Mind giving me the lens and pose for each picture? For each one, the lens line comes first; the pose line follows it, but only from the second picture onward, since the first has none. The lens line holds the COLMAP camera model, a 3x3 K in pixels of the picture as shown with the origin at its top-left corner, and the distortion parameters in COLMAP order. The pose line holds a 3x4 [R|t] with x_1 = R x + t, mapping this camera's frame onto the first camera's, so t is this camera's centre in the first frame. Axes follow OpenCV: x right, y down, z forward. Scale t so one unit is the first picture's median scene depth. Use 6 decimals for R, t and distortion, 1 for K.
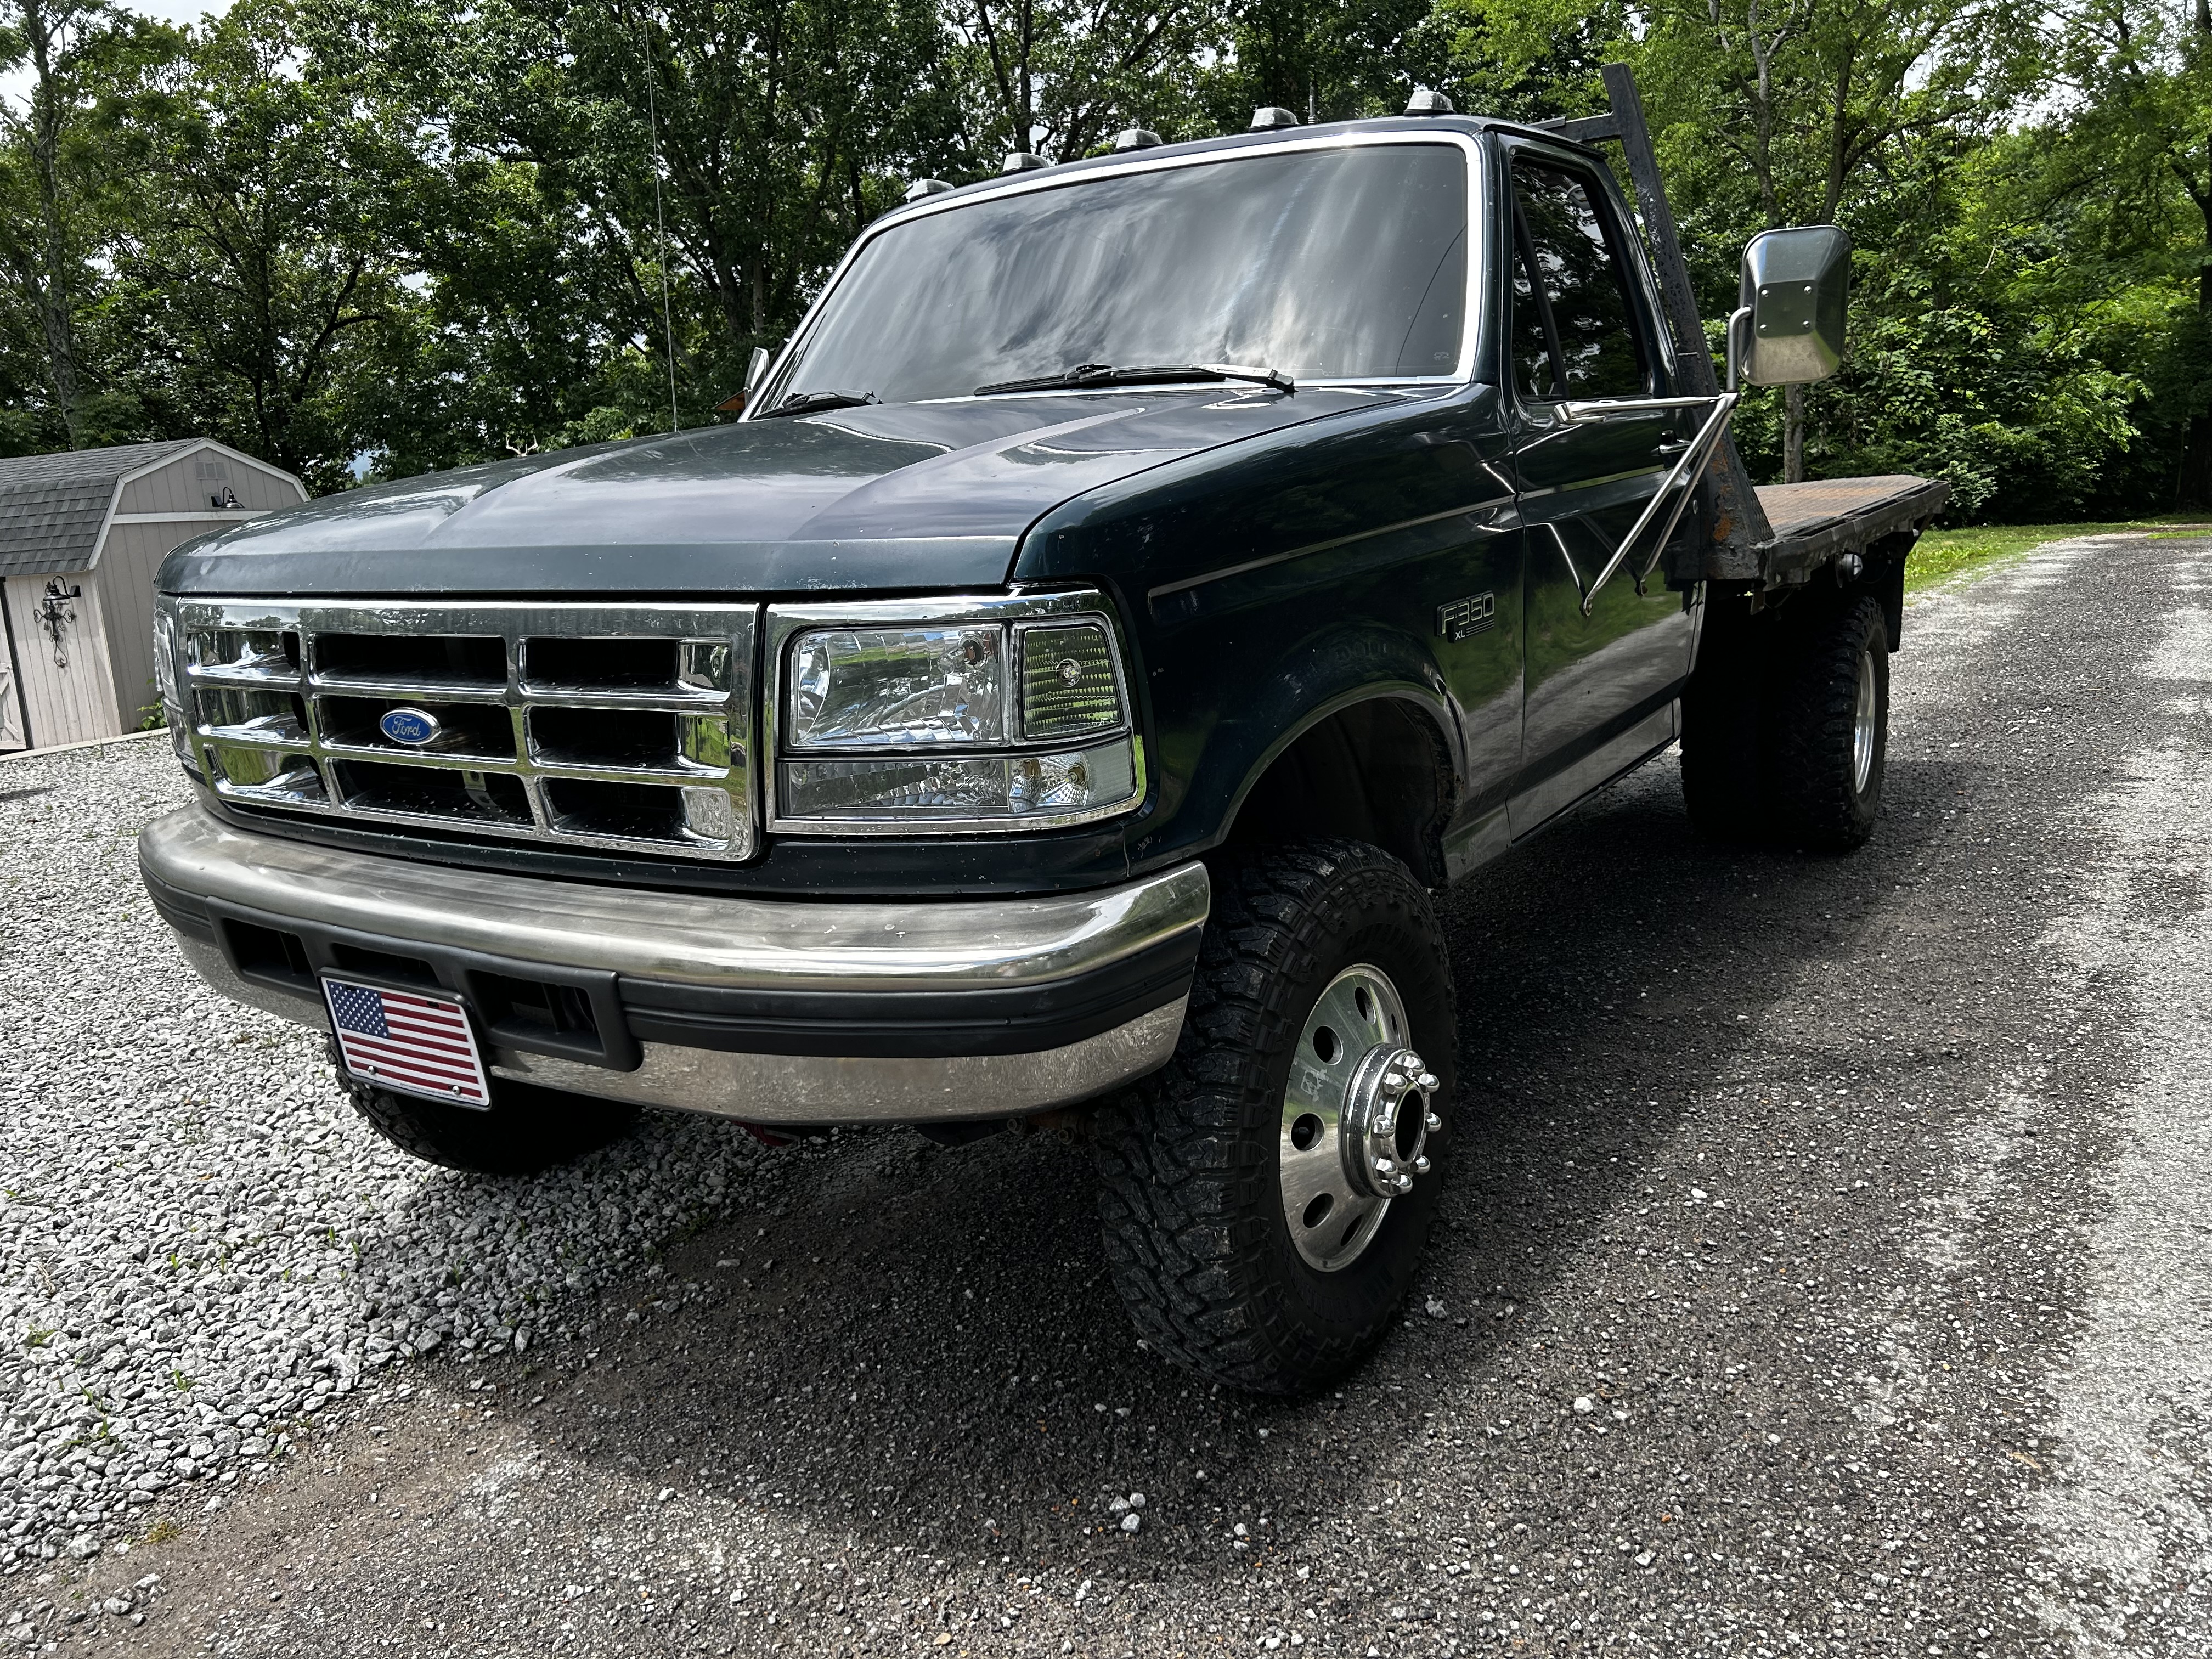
lens RADIAL K [[1716.5, 0, 1106.0], [0, 1716.5, 829.5], [0, 0, 1]] dist [0.022798, 0.009655]
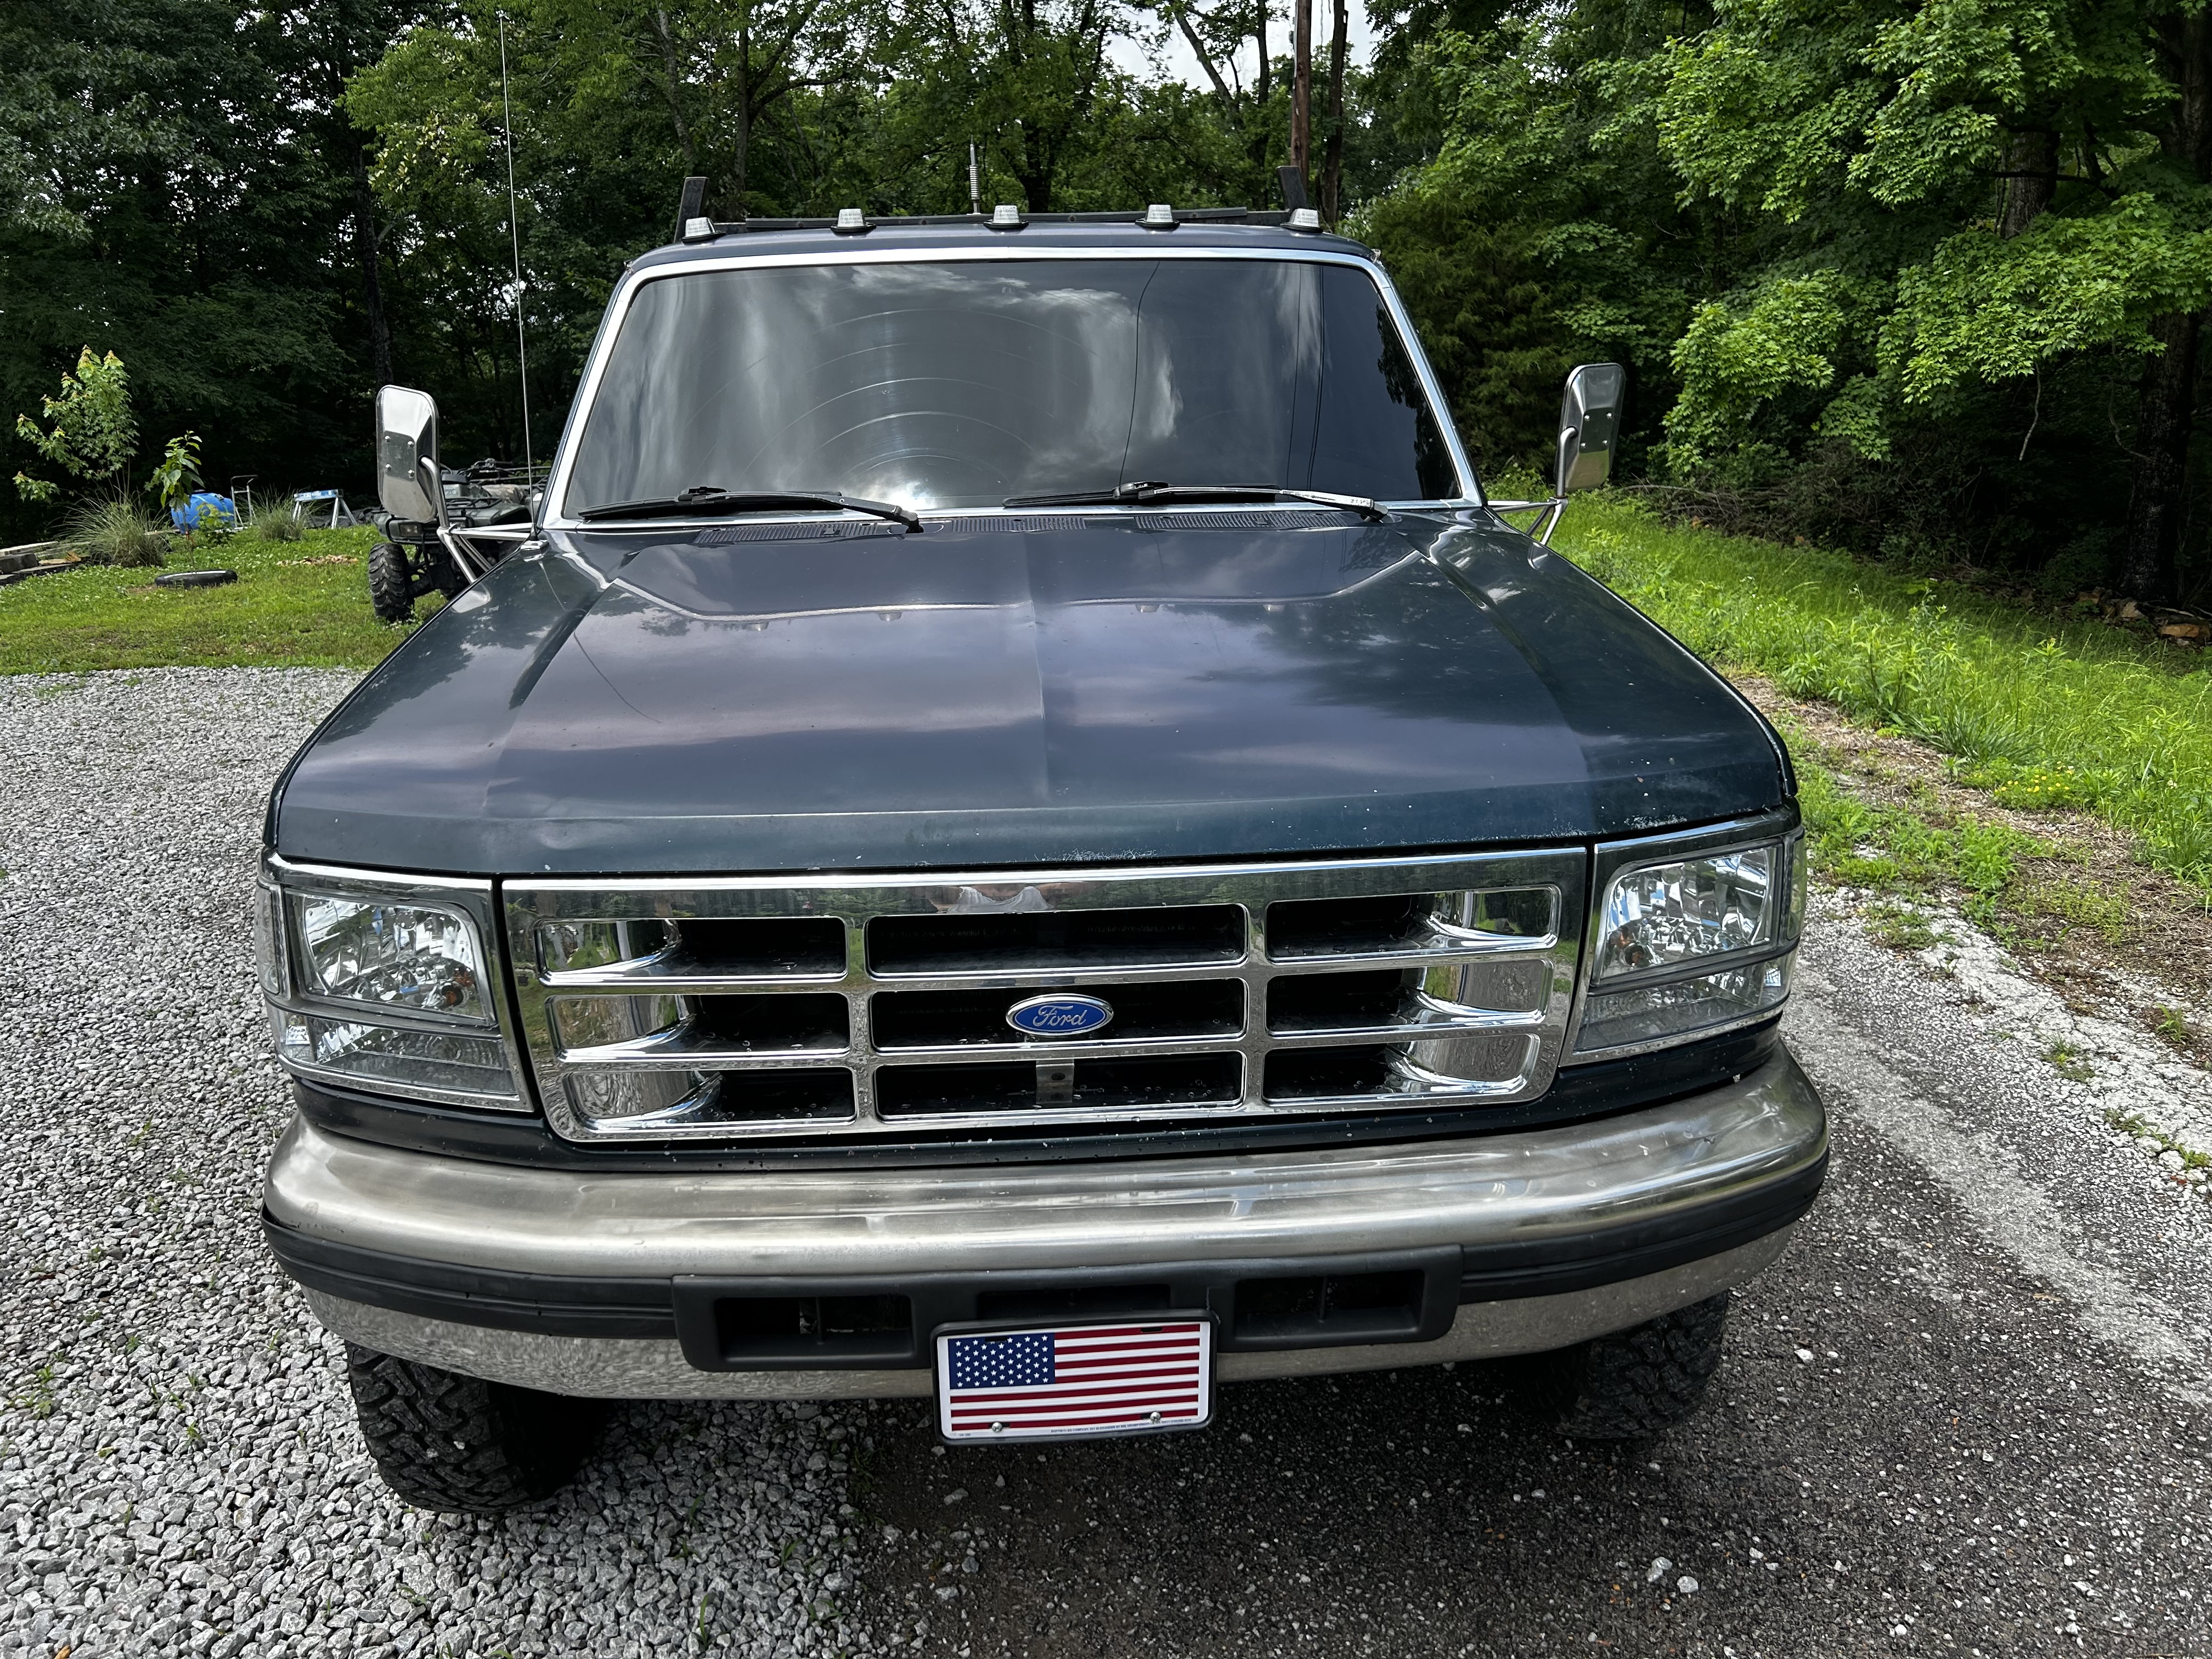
lens RADIAL K [[1716.5, 0, 1106.0], [0, 1716.5, 829.5], [0, 0, 1]] dist [0.022798, 0.009655]
pose [[0.790733, -0.134080, 0.597297, -0.885980], [0.103075, 0.990950, 0.085991, -0.223472], [-0.603421, -0.006430, 0.797397, 0.322875]]
